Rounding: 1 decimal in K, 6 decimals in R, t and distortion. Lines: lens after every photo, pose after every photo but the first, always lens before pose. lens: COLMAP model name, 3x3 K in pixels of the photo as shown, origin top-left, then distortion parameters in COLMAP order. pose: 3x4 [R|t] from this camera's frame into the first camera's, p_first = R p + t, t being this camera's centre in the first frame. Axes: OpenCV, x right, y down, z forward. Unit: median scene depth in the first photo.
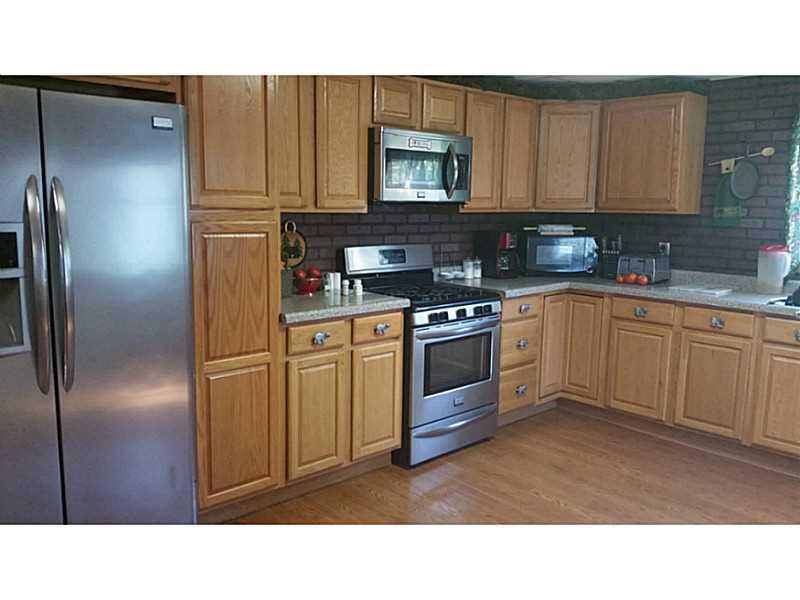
lens RADIAL K [[672.9, 0, 400.0], [0, 672.9, 300.0], [0, 0, 1]] dist [0.119926, -0.250467]
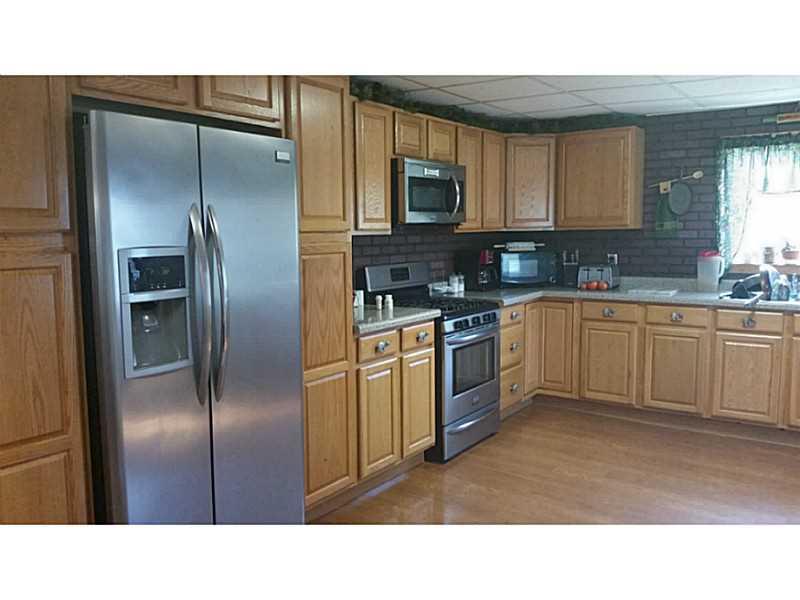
lens RADIAL K [[672.9, 0, 400.0], [0, 672.9, 300.0], [0, 0, 1]] dist [0.119926, -0.250467]
pose [[0.977514, -0.050423, 0.204753, -0.244769], [0.058908, 0.997630, -0.035556, 0.016729], [-0.202475, 0.046818, 0.978168, -0.072766]]
